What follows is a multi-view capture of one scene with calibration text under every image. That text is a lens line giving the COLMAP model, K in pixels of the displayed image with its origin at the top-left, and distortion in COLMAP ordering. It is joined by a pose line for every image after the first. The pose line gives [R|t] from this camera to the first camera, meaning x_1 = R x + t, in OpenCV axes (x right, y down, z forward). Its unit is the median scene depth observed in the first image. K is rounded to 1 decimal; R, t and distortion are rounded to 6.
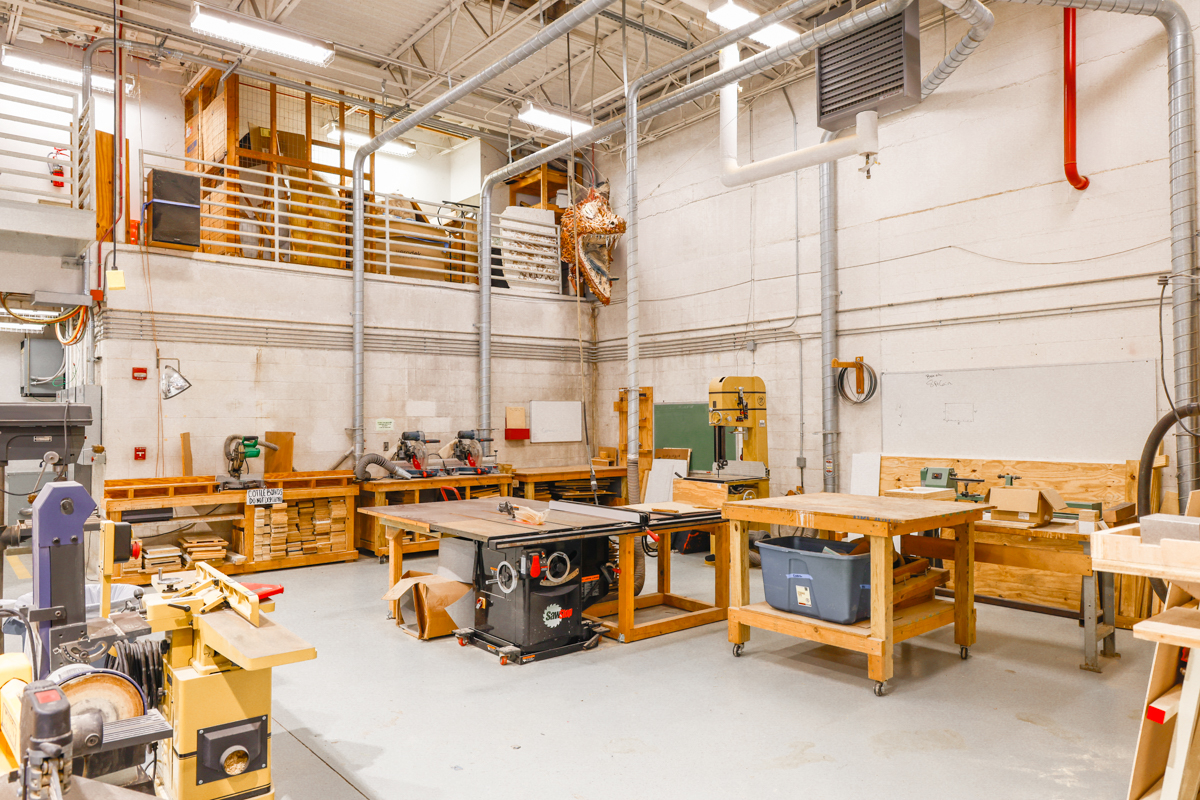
lens RADIAL K [[806.1, 0, 596.6], [0, 806.1, 401.7], [0, 0, 1]] dist [0.009327, 0.002156]
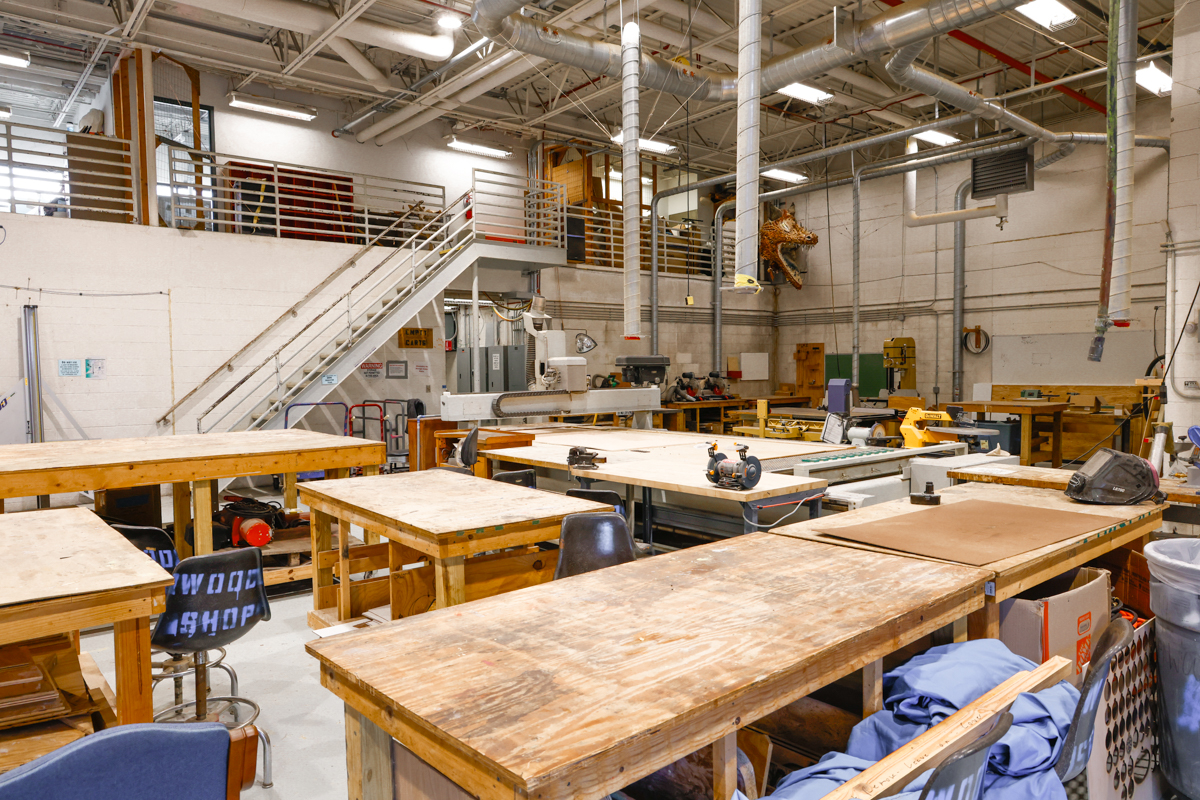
lens RADIAL K [[806.1, 0, 603.4], [0, 806.1, 405.7], [0, 0, 1]] dist [0.009327, 0.002156]
pose [[0.999986, -0.004406, 0.002771, -0.420748], [0.004207, 0.997672, 0.068072, -0.007181], [-0.003065, -0.068059, 0.997677, -0.624221]]
